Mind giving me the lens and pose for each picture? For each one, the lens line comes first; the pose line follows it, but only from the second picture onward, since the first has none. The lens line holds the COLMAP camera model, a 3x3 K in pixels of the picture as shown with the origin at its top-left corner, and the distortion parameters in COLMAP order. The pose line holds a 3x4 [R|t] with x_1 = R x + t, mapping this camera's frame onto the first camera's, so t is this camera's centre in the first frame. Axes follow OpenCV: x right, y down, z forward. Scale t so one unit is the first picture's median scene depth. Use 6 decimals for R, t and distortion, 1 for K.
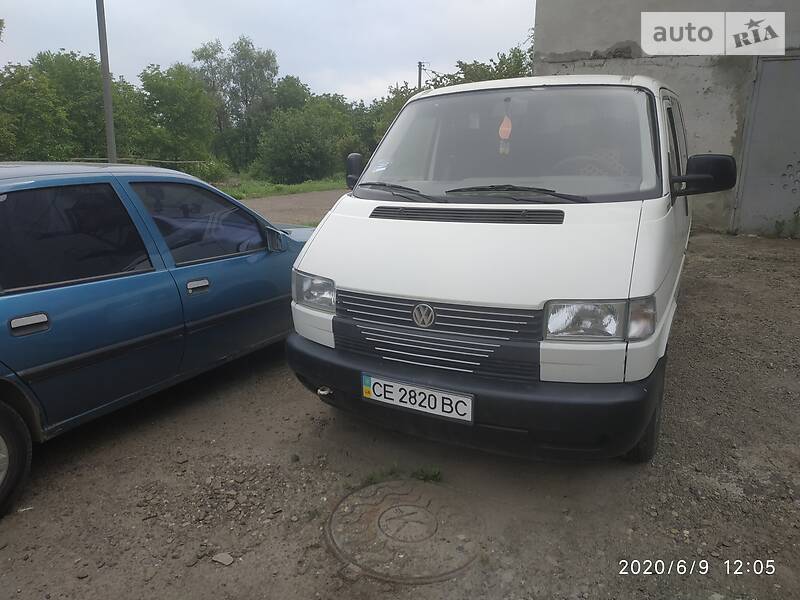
lens RADIAL K [[577.1, 0, 400.5], [0, 577.1, 308.0], [0, 0, 1]] dist [0.002918, -0.046658]
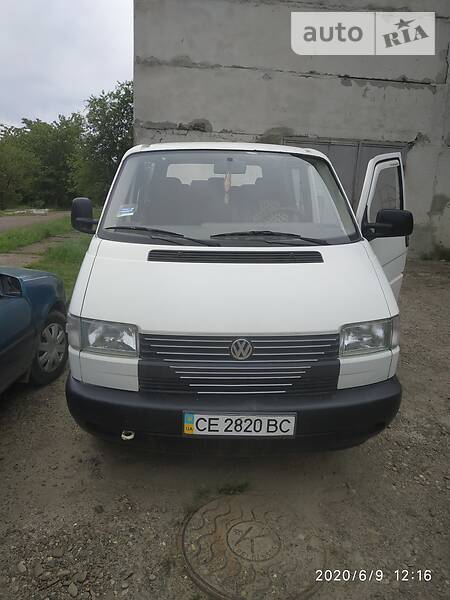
lens RADIAL K [[432.8, 0, 225.0], [0, 432.8, 300.0], [0, 0, 1]] dist [0.002918, -0.046658]
pose [[0.862794, -0.085614, 0.498253, -0.381096], [0.097430, 0.995240, 0.002296, -0.084385], [-0.496078, 0.046564, 0.867029, 0.279134]]
